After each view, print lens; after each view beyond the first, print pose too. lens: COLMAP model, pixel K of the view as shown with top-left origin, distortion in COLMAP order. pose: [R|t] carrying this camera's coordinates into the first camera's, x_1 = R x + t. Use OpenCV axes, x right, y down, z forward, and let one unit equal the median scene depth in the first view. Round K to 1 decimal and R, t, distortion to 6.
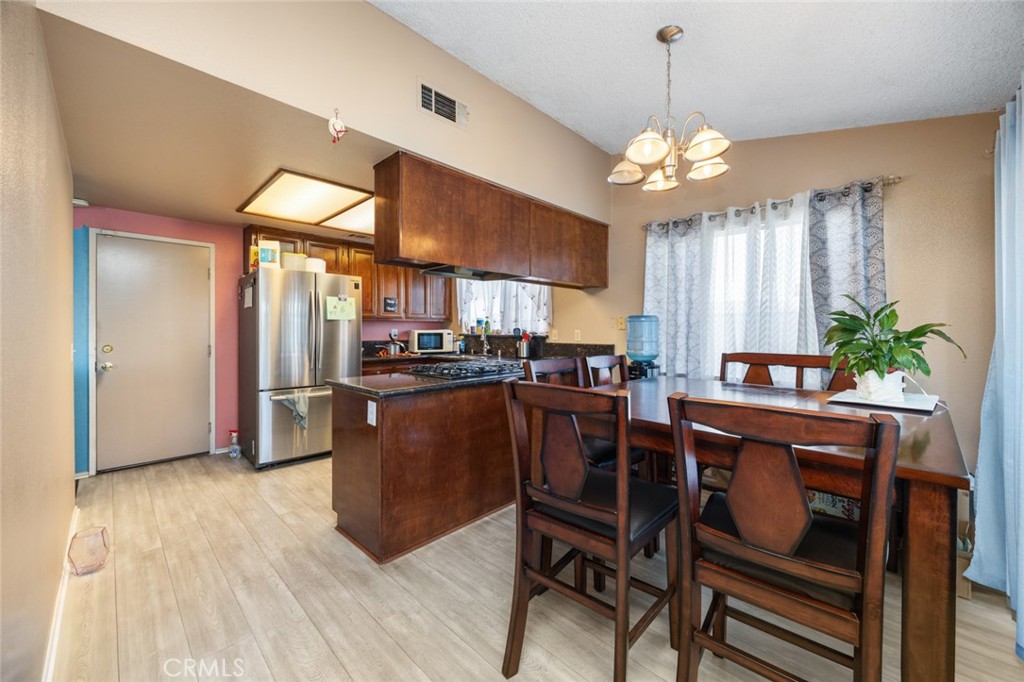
lens RADIAL K [[400.0, 0, 518.9], [0, 400.0, 334.1], [0, 0, 1]] dist [-0.000681, 0.000106]
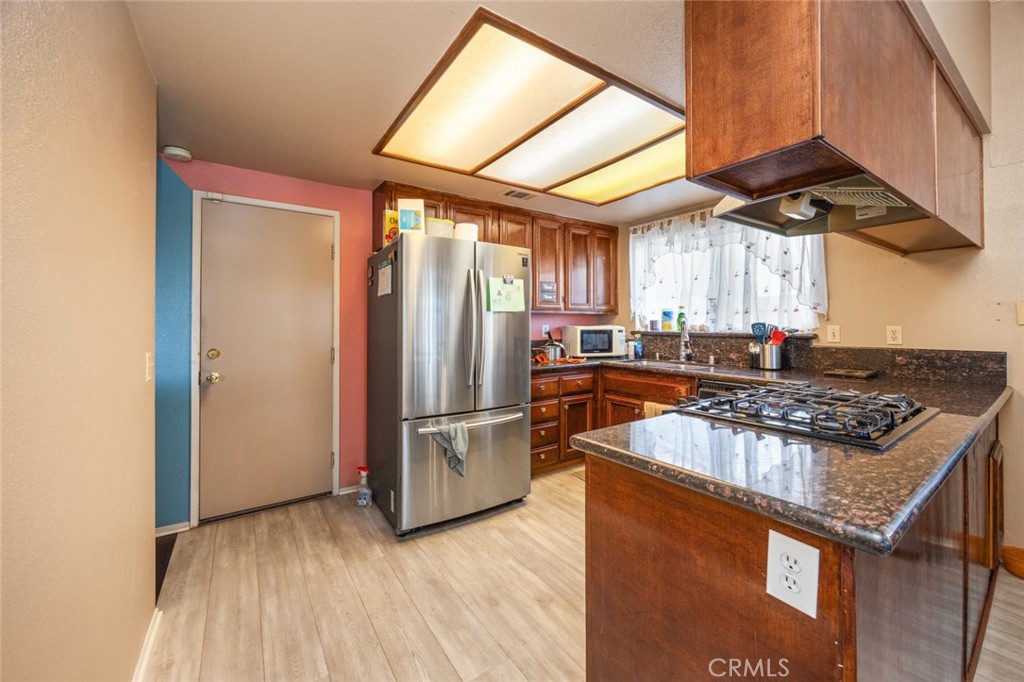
lens RADIAL K [[400.0, 0, 513.2], [0, 400.0, 322.3], [0, 0, 1]] dist [-0.000681, 0.000106]
pose [[0.979684, -0.004988, -0.200484, -0.295742], [0.002092, 0.999890, -0.014652, -0.008316], [0.200535, 0.013935, 0.979587, 0.338255]]
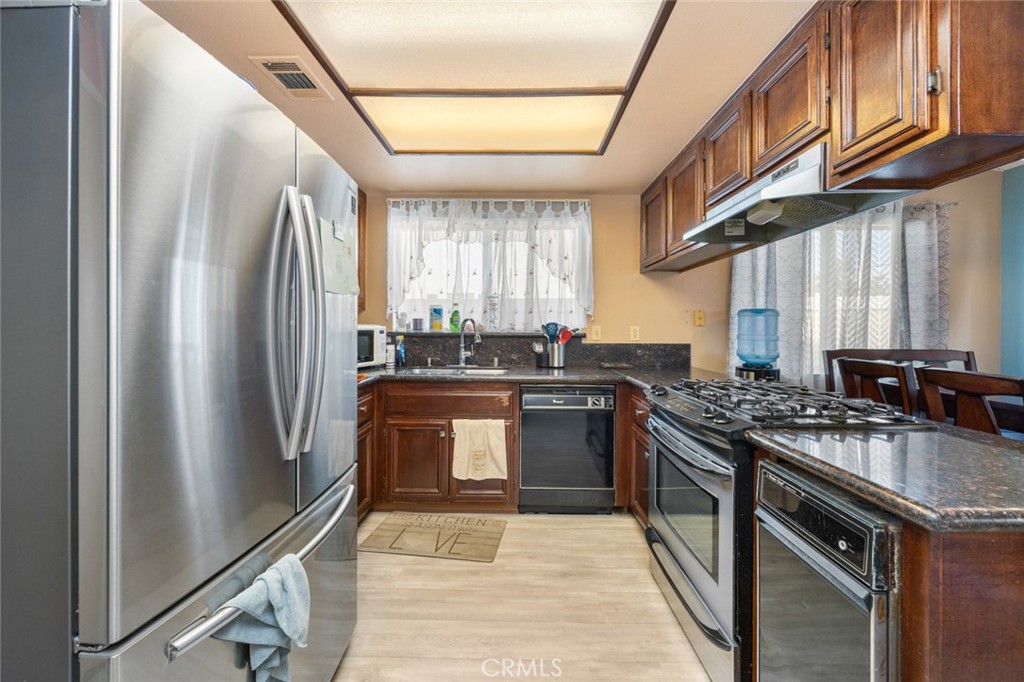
lens RADIAL K [[400.0, 0, 511.1], [0, 400.0, 325.5], [0, 0, 1]] dist [-0.000681, 0.000106]
pose [[0.732066, 0.004805, 0.681216, -0.564451], [0.001905, 0.999957, -0.009100, -0.005355], [-0.681231, 0.007959, 0.732026, 0.646056]]
